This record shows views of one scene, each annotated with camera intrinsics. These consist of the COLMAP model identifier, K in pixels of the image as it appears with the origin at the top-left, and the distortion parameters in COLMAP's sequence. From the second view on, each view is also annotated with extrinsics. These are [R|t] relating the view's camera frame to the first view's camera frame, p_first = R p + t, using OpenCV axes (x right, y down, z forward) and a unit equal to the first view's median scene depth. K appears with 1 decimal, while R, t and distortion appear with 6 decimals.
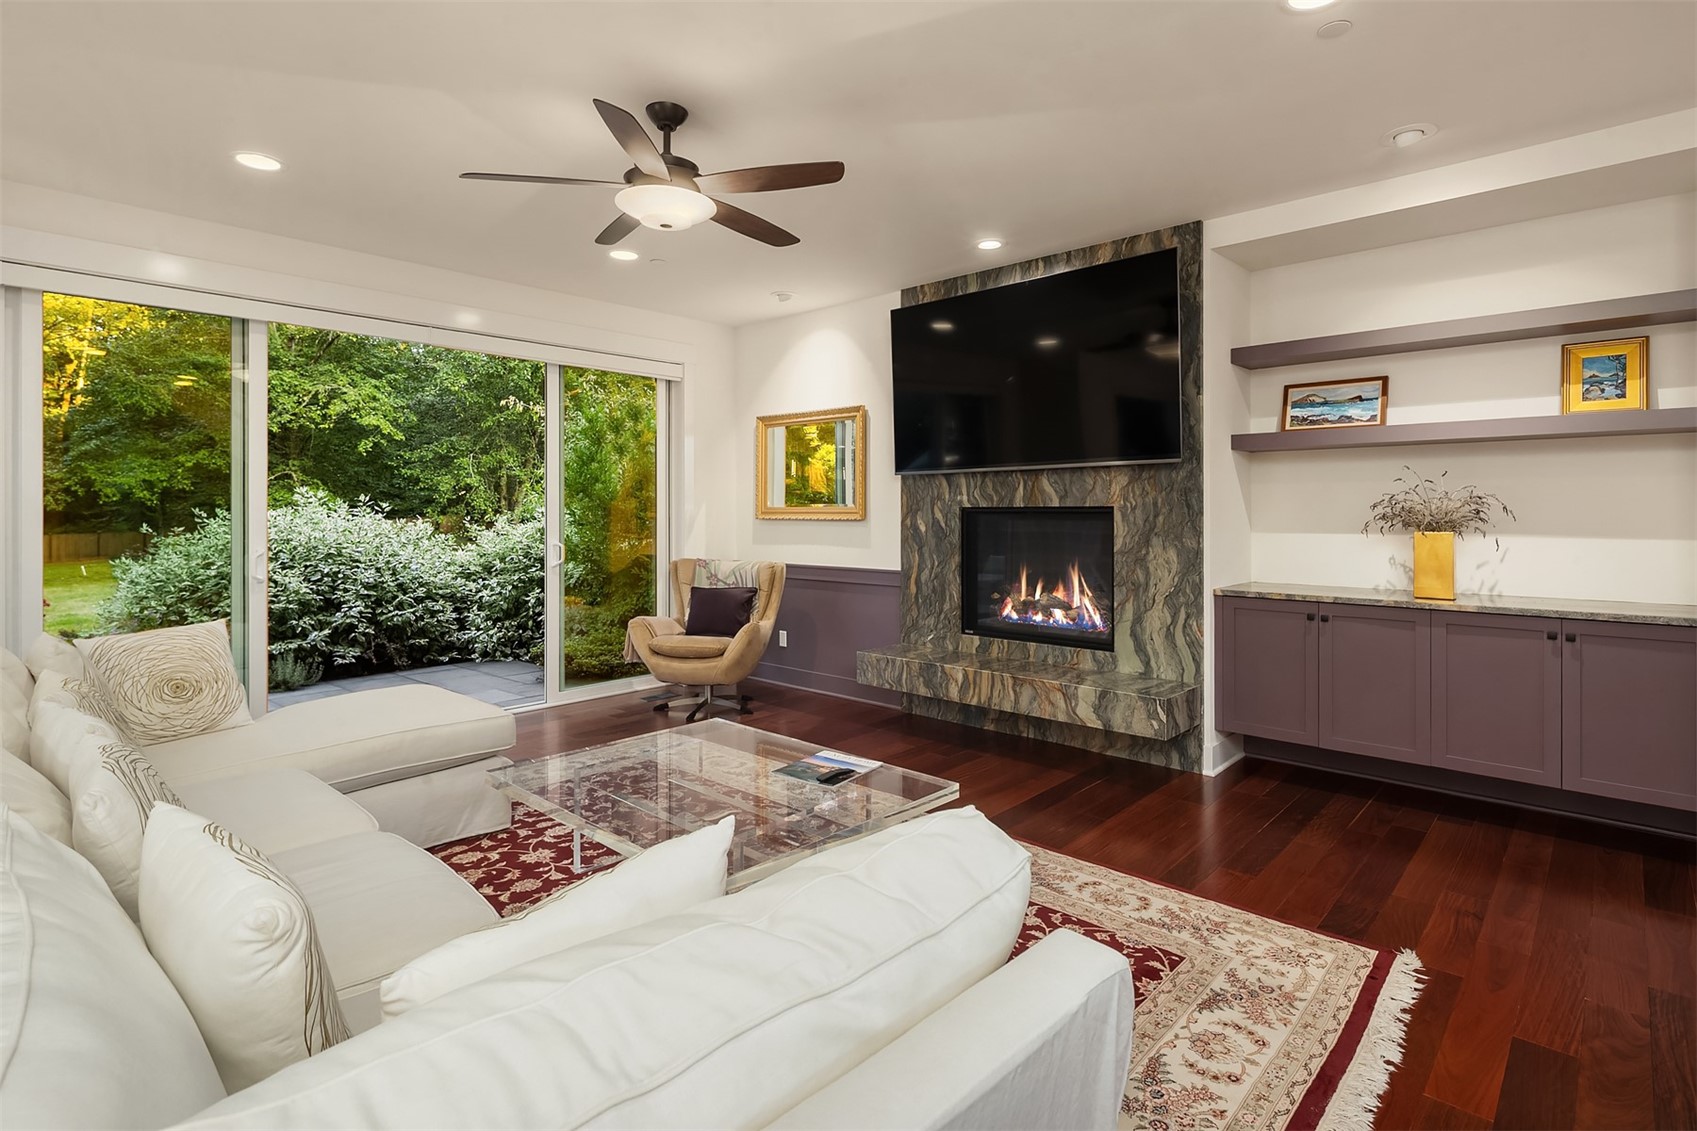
lens RADIAL K [[837.8, 0, 872.9], [0, 837.8, 526.5], [0, 0, 1]] dist [0.000549, -0.001453]
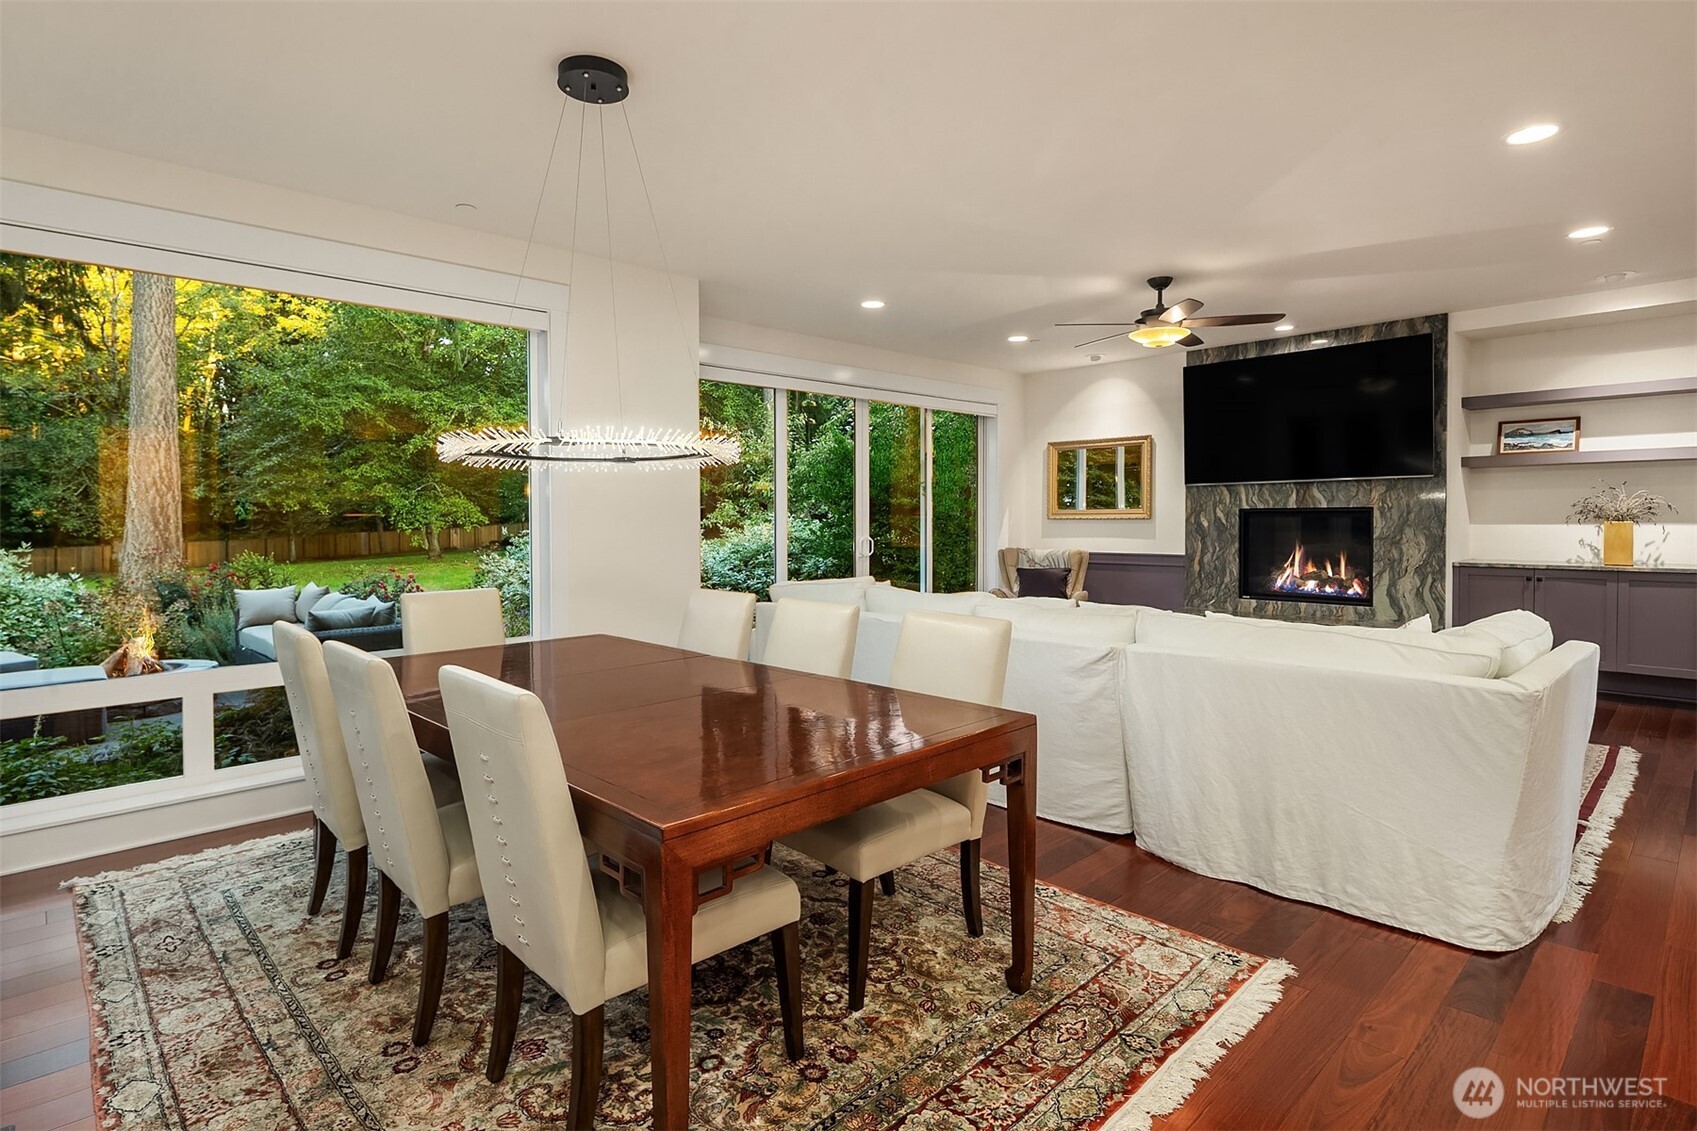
lens RADIAL K [[837.8, 0, 851.5], [0, 837.8, 552.1], [0, 0, 1]] dist [0.000549, -0.001453]
pose [[0.996947, -0.004417, -0.077955, -0.489035], [0.006433, 0.999651, 0.025627, 0.010895], [0.077815, -0.026051, 0.996627, -0.509989]]
